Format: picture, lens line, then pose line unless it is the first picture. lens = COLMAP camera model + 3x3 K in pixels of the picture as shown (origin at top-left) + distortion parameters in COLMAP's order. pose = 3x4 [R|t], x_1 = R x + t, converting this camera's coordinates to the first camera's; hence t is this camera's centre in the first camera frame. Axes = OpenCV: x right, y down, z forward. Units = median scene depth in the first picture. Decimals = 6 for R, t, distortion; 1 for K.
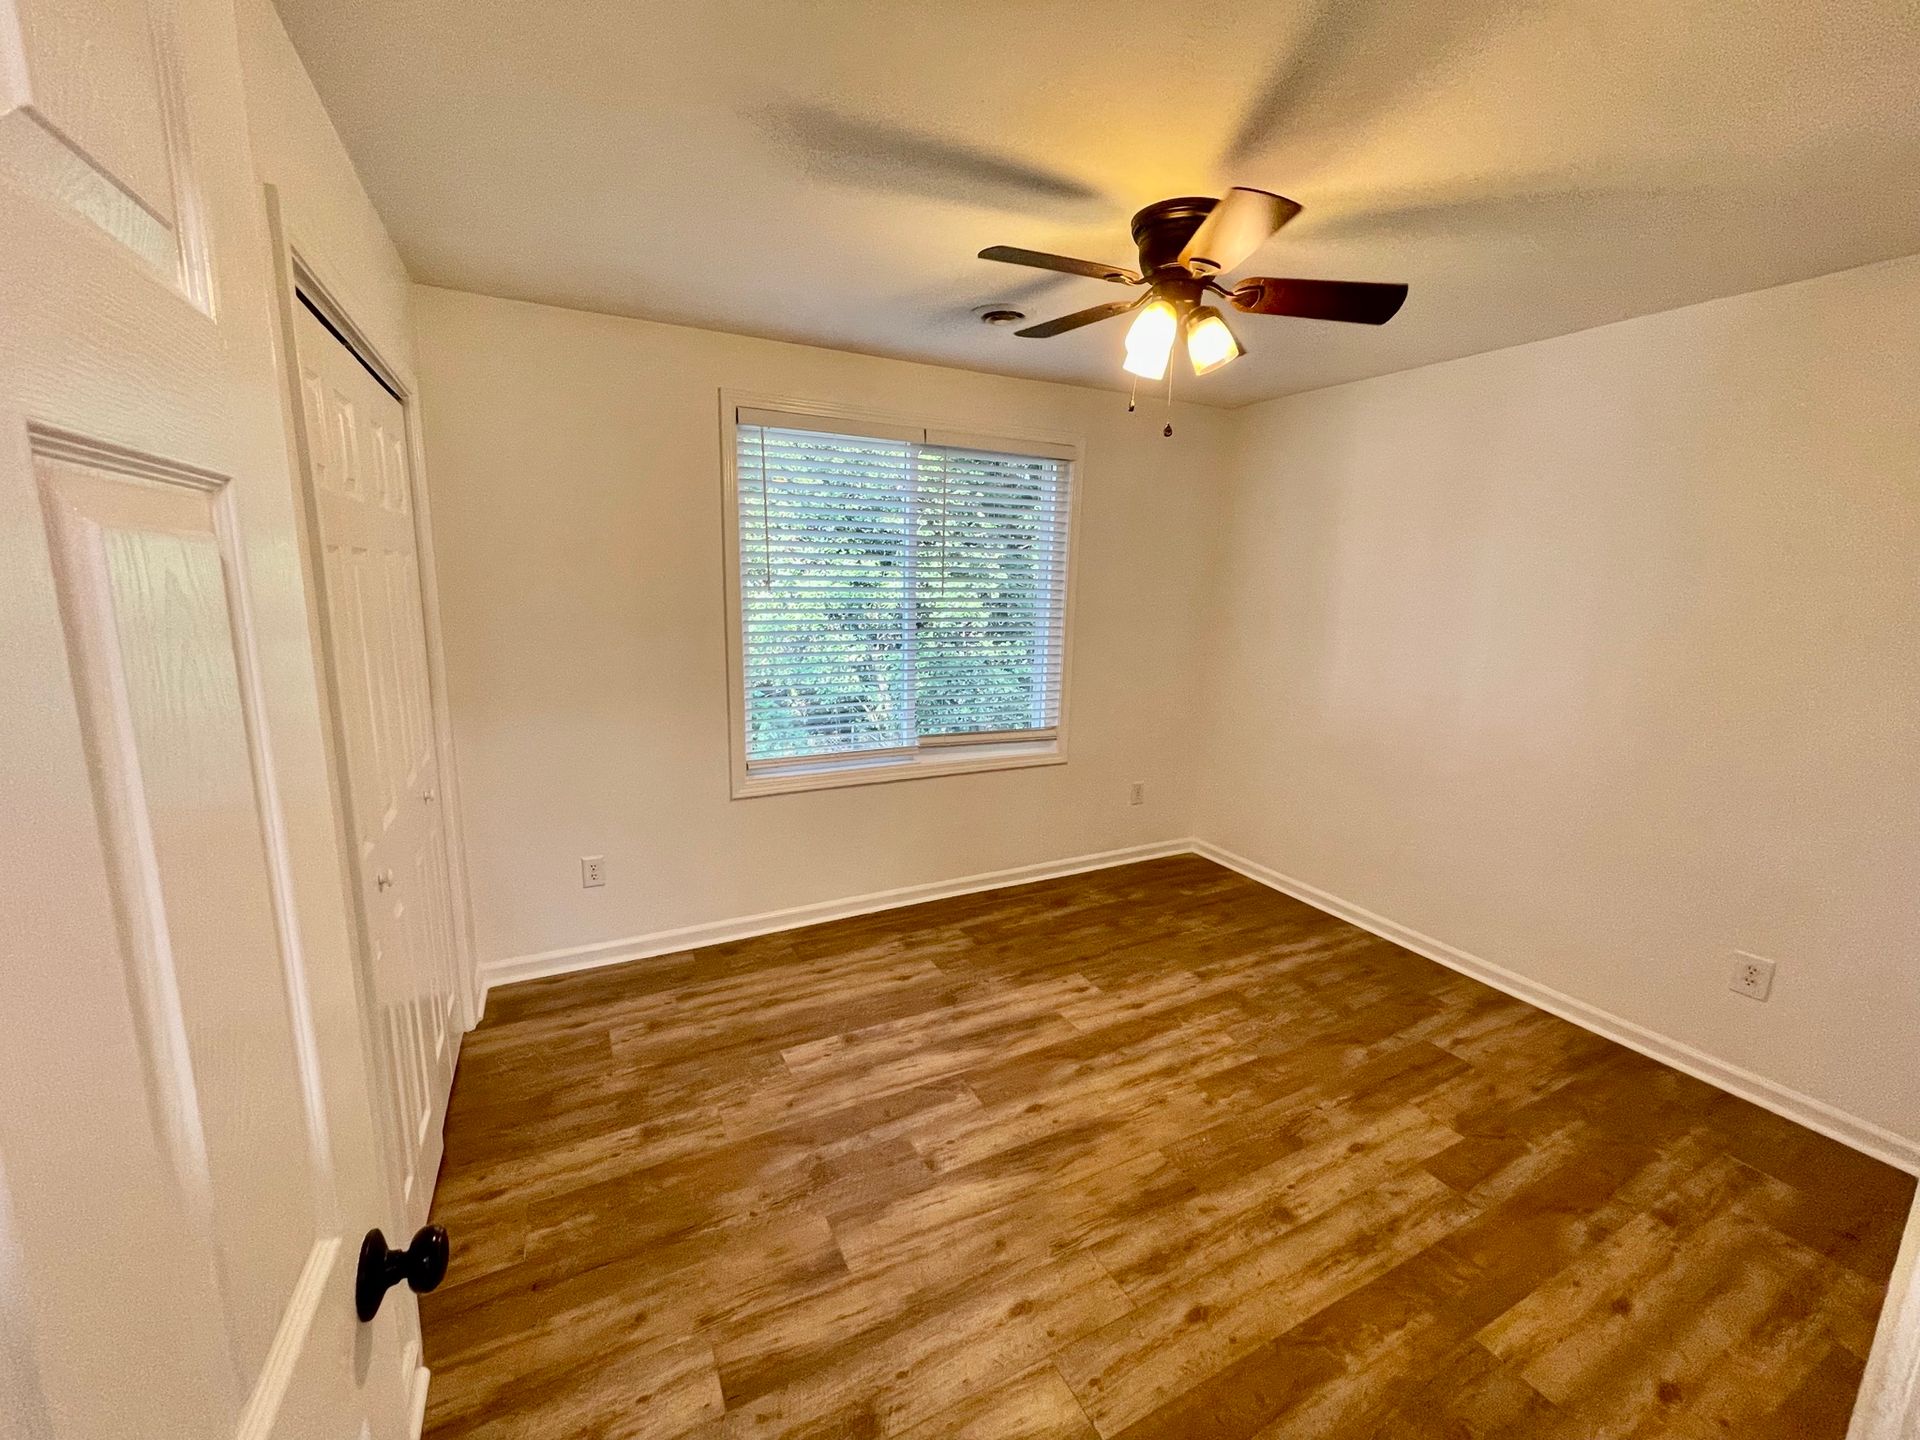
lens RADIAL K [[768.9, 0, 948.3], [0, 768.9, 720.4], [0, 0, 1]] dist [0.002939, -0.000246]
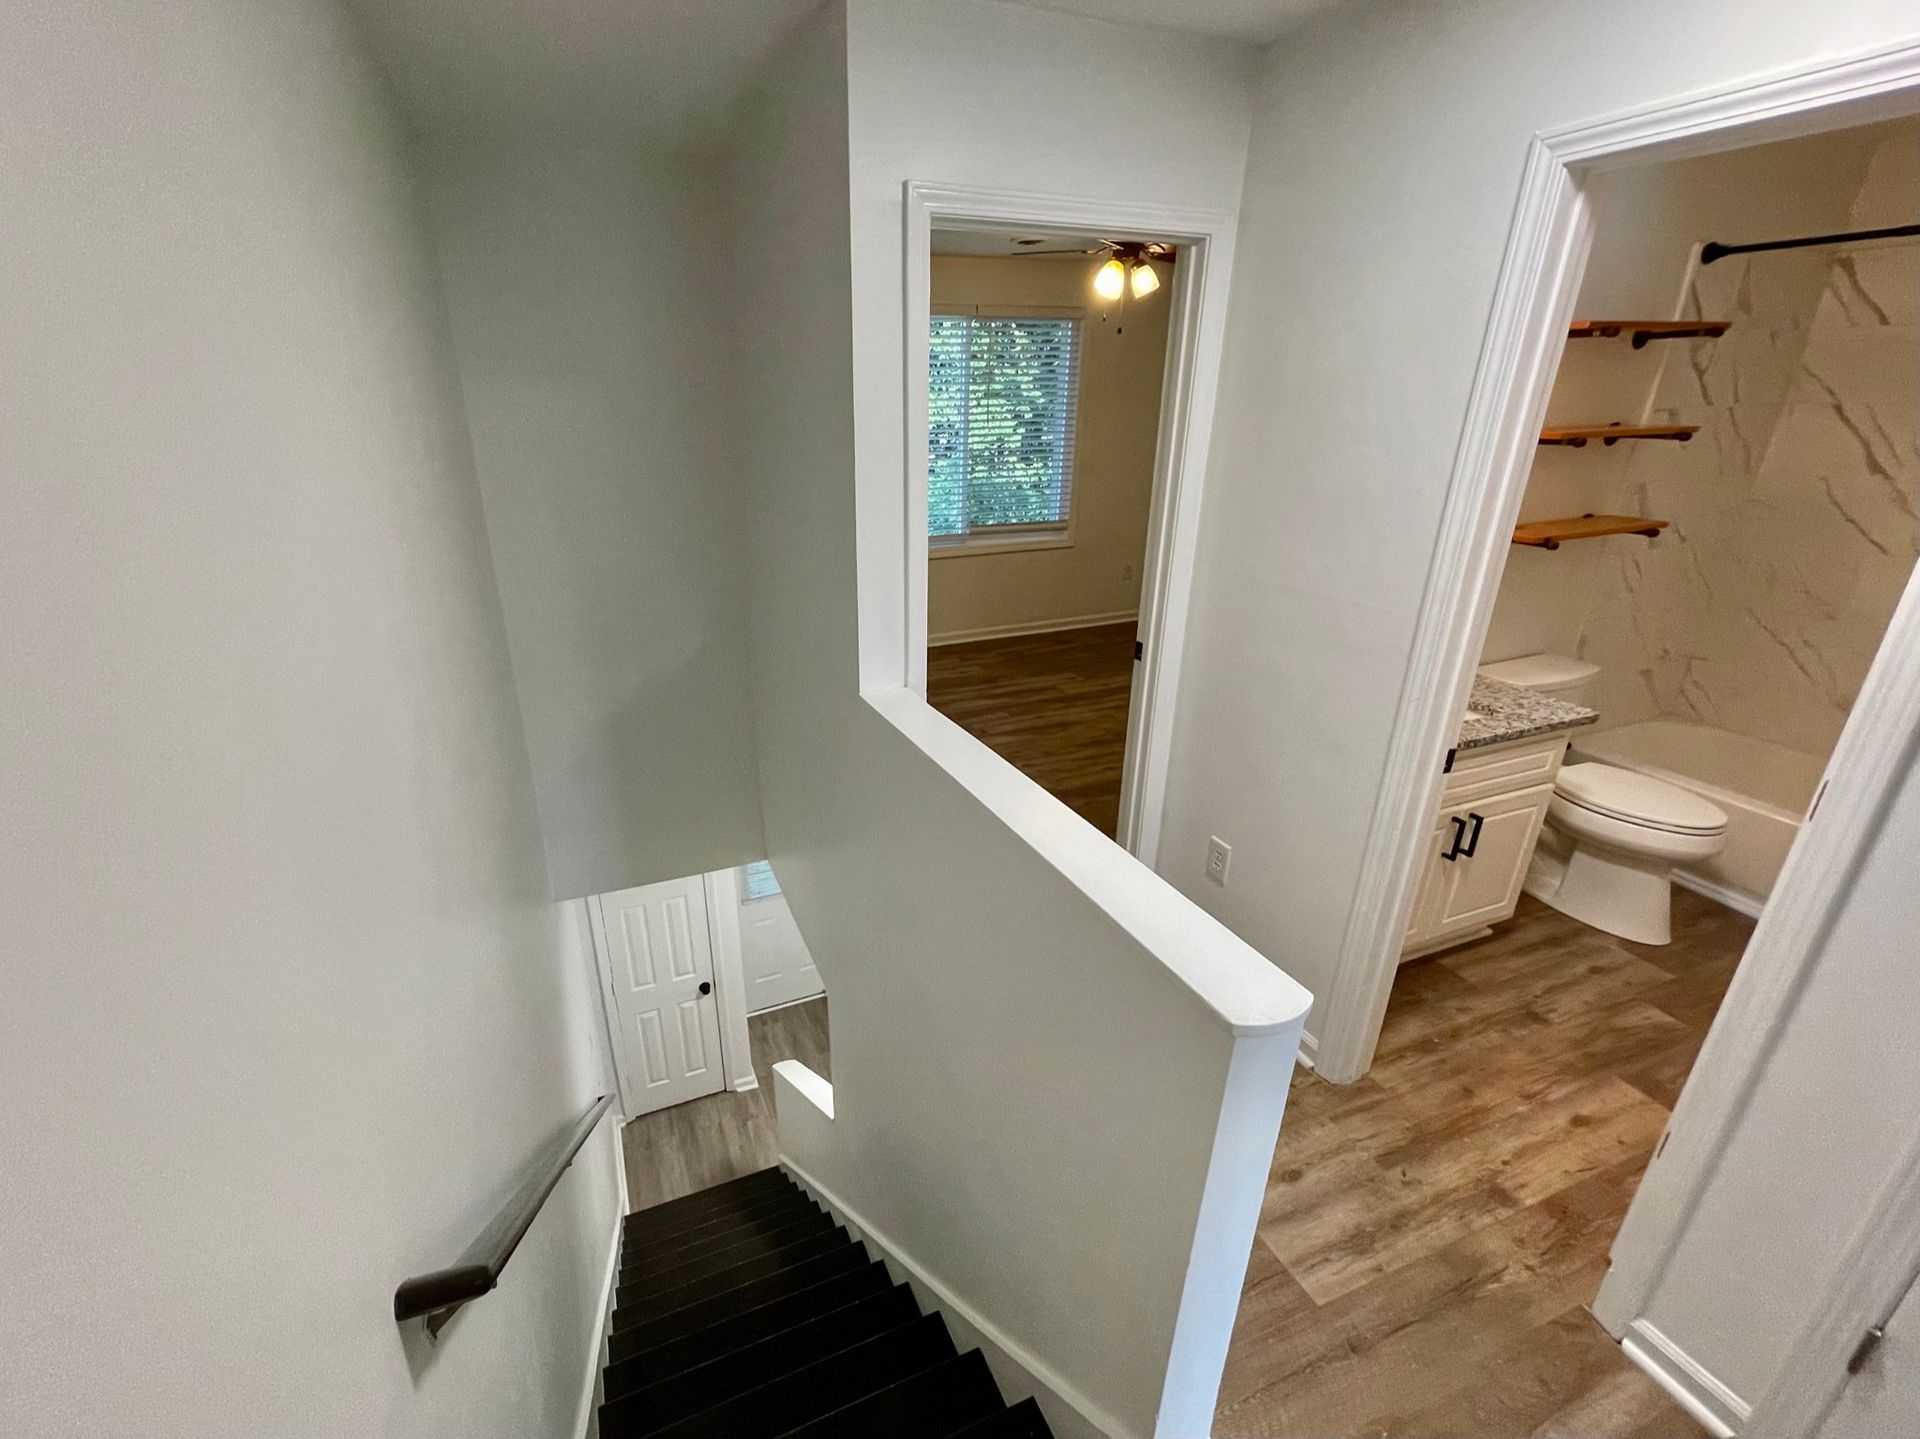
lens RADIAL K [[828.8, 0, 882.6], [0, 828.8, 723.0], [0, 0, 1]] dist [0.000105, -0.000964]
pose [[0.993996, 0.009254, -0.109028, -0.032230], [0.012240, 0.980759, 0.194836, 0.093686], [0.108733, -0.195000, 0.974757, -0.743740]]
